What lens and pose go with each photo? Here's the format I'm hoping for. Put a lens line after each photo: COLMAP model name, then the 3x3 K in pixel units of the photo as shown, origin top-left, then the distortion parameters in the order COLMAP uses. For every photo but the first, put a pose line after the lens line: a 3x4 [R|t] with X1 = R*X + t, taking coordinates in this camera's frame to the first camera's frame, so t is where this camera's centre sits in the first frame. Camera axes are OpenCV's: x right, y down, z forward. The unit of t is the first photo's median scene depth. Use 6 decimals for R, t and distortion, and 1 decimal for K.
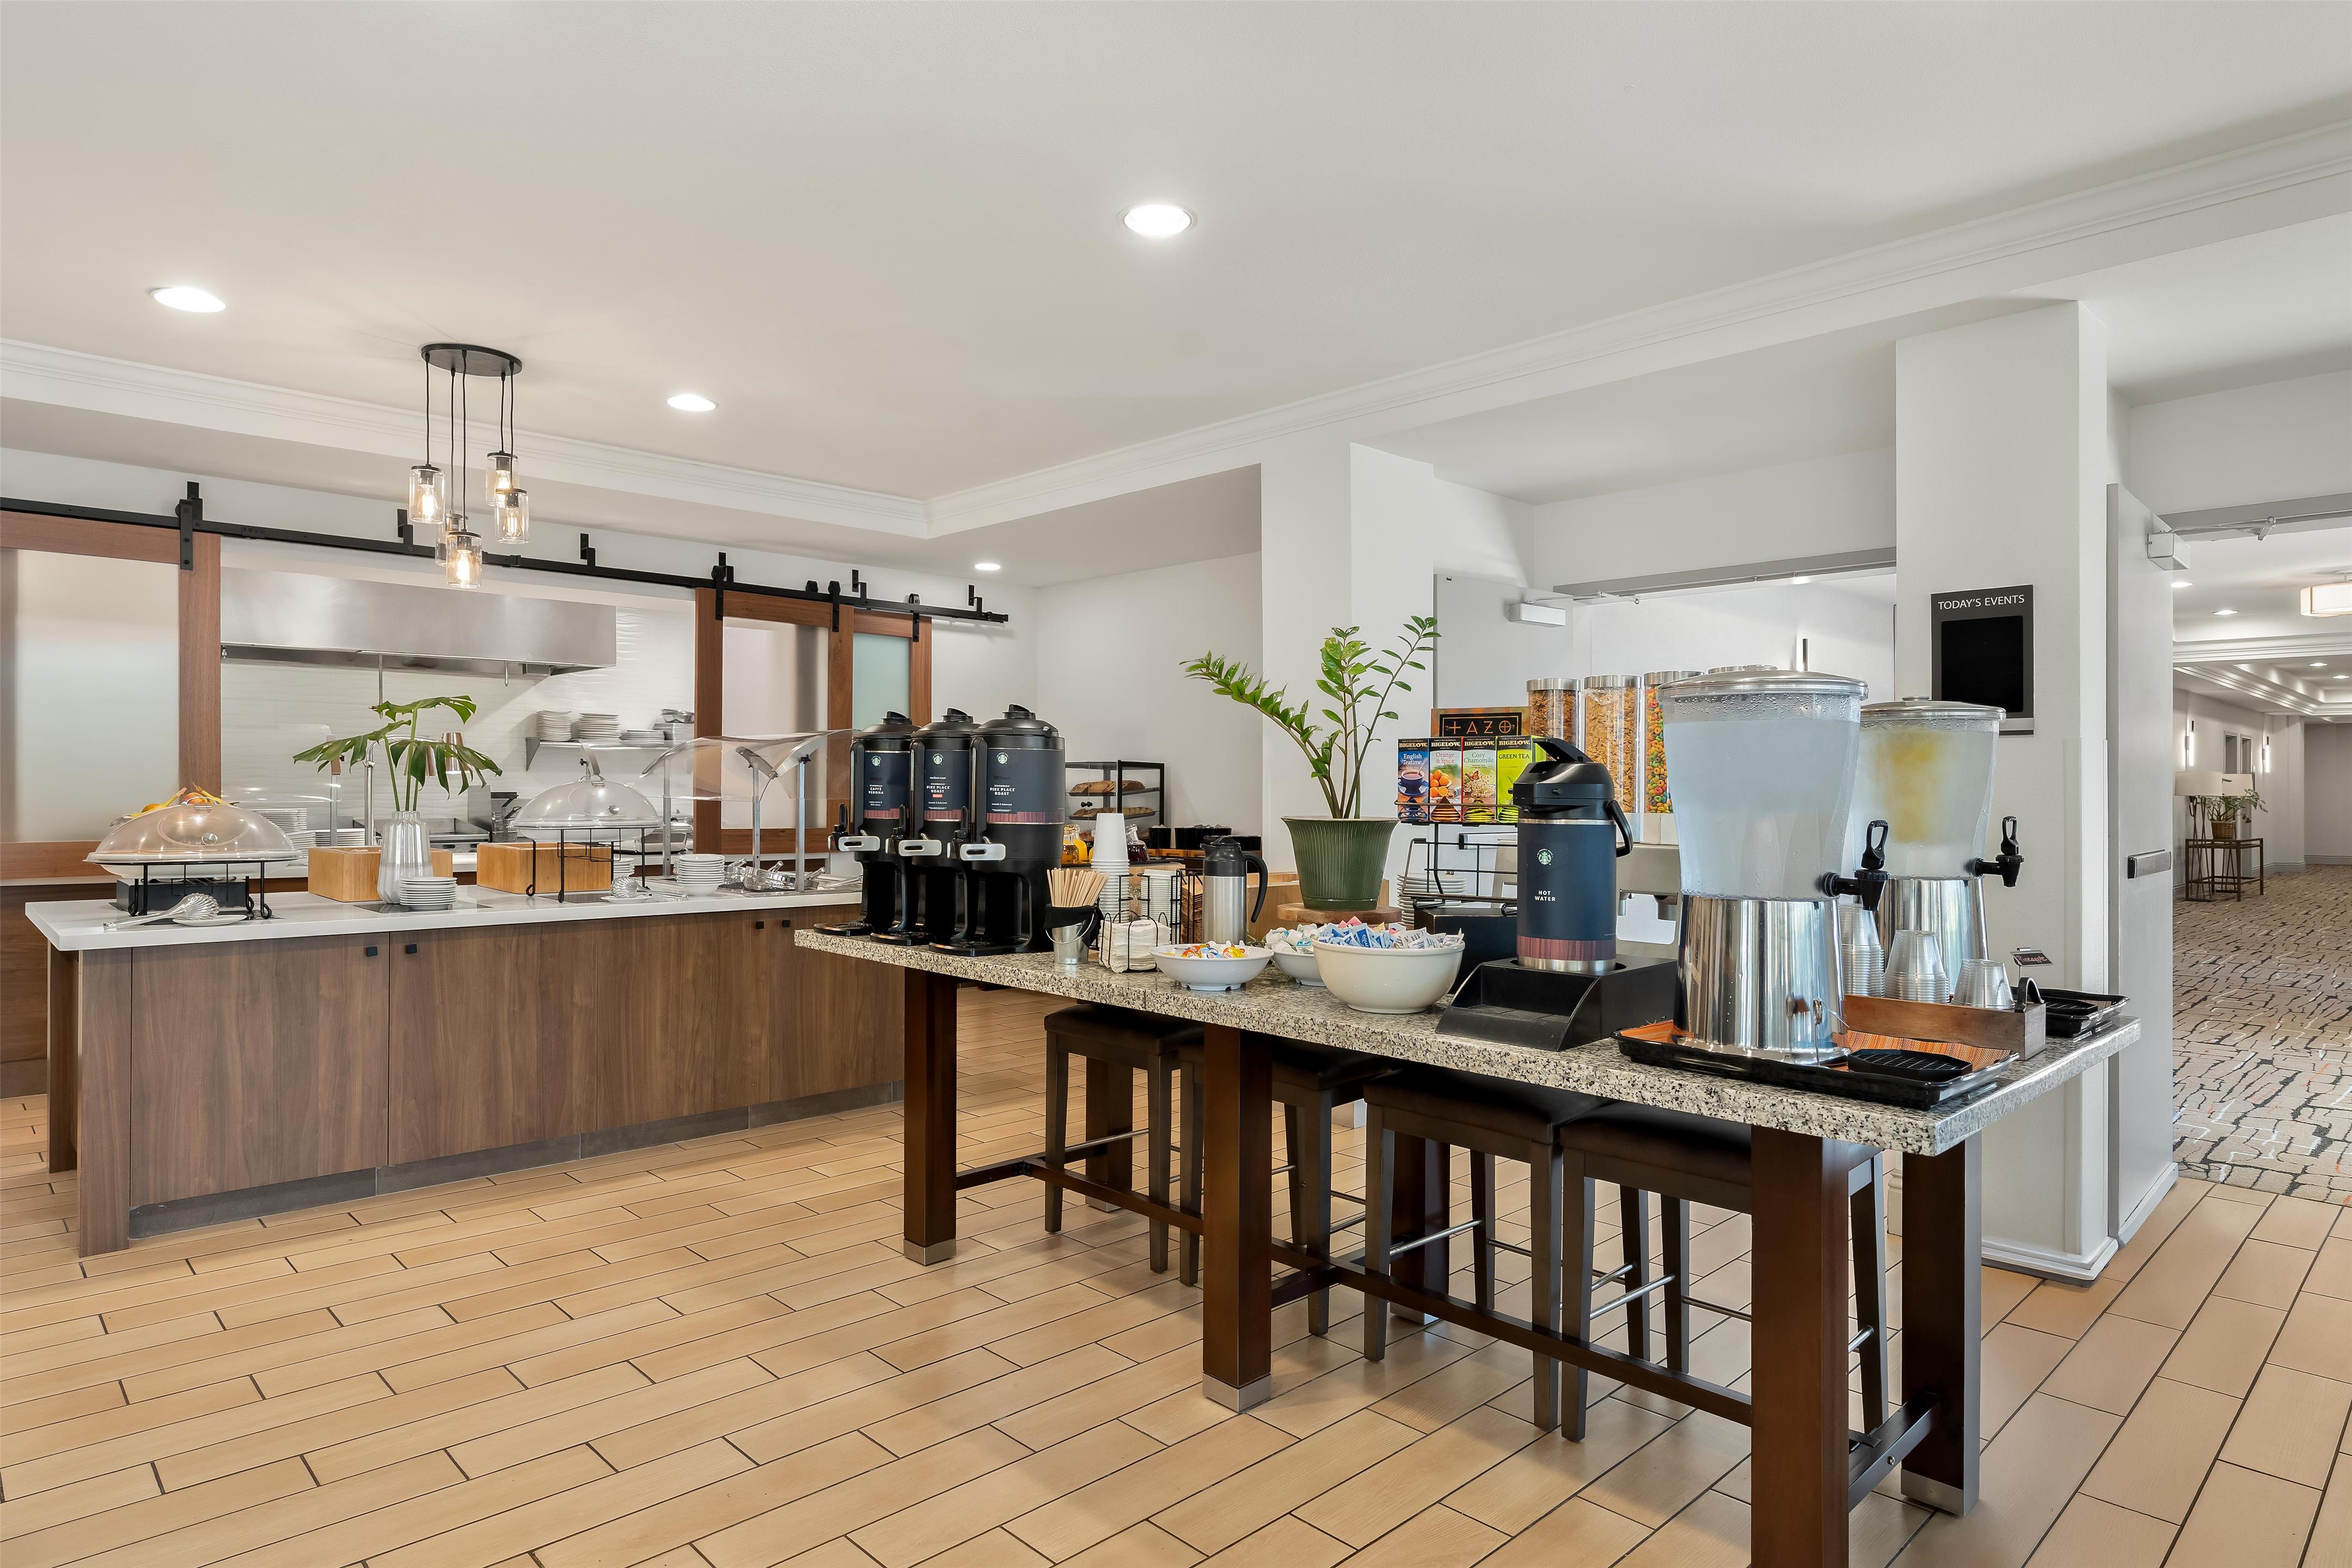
lens RADIAL K [[1347.1, 0, 1172.3], [0, 1347.1, 784.4], [0, 0, 1]] dist [-0.003307, -0.000159]
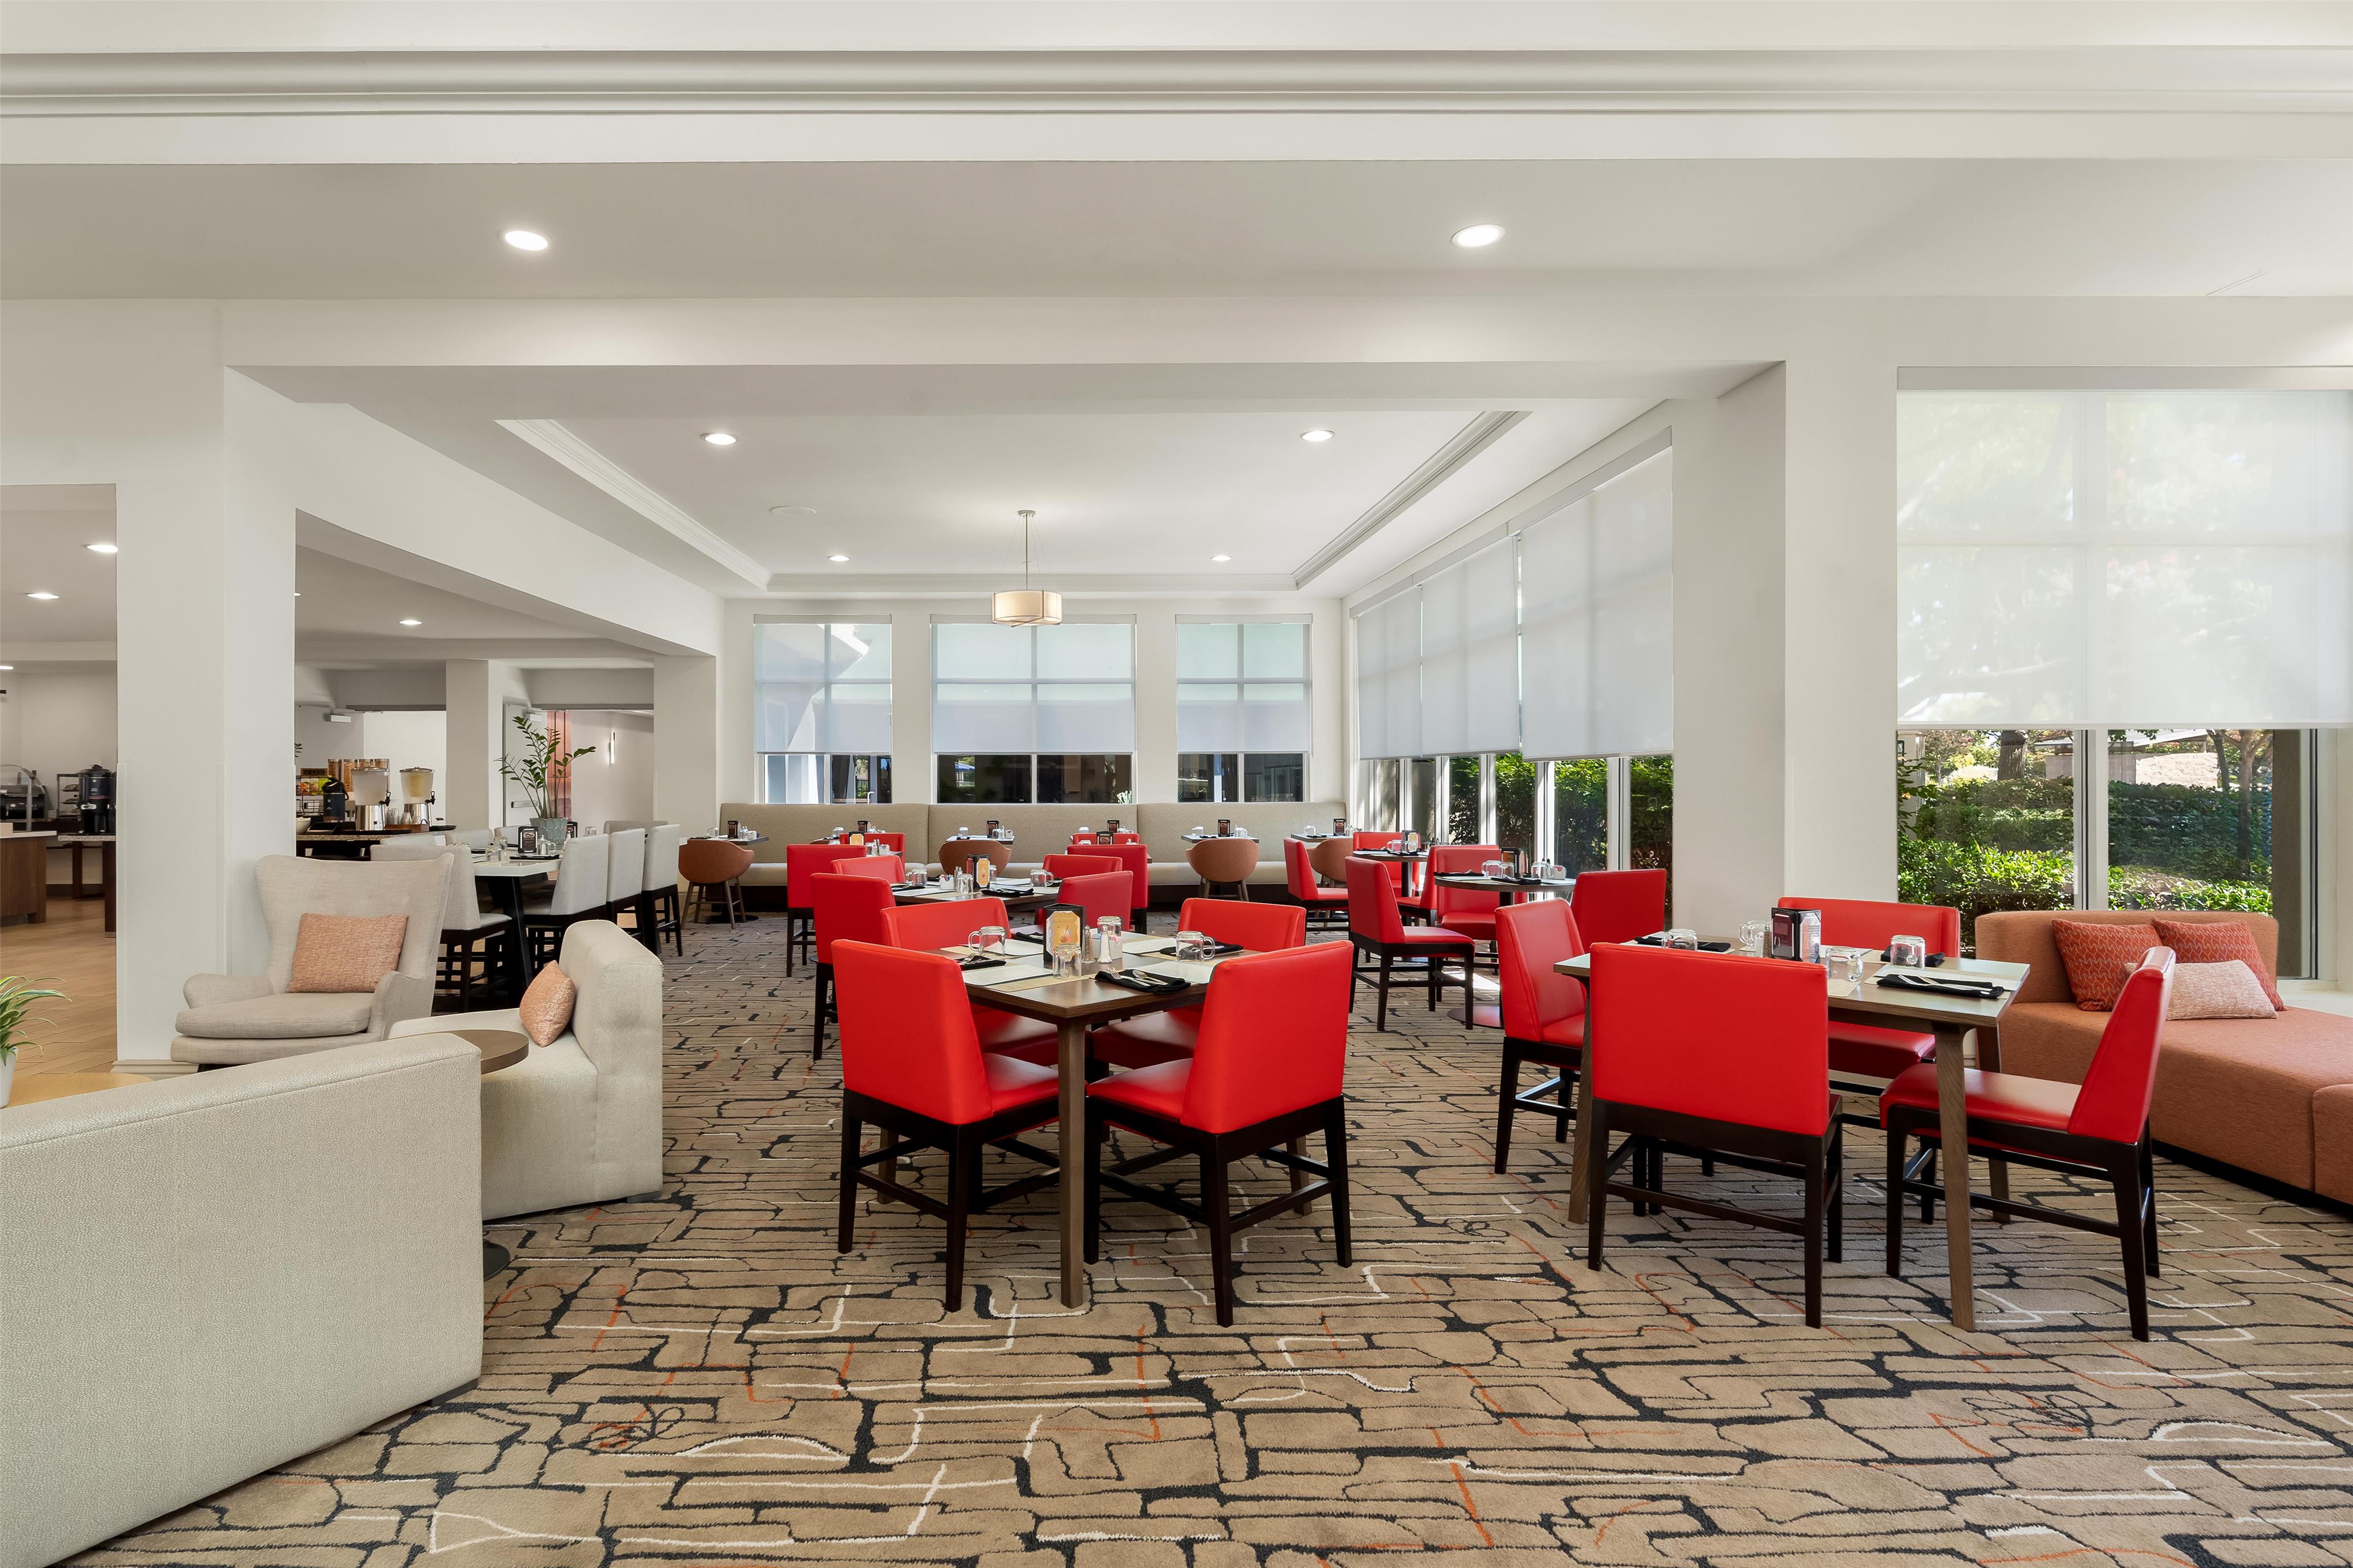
lens RADIAL K [[1347.7, 0, 1166.7], [0, 1347.7, 773.7], [0, 0, 1]] dist [-0.003307, -0.000159]
pose [[0.704718, -0.001822, 0.709485, -0.901244], [-0.005784, 0.999949, 0.008313, -0.089785], [-0.709464, -0.009962, 0.704671, -3.963993]]
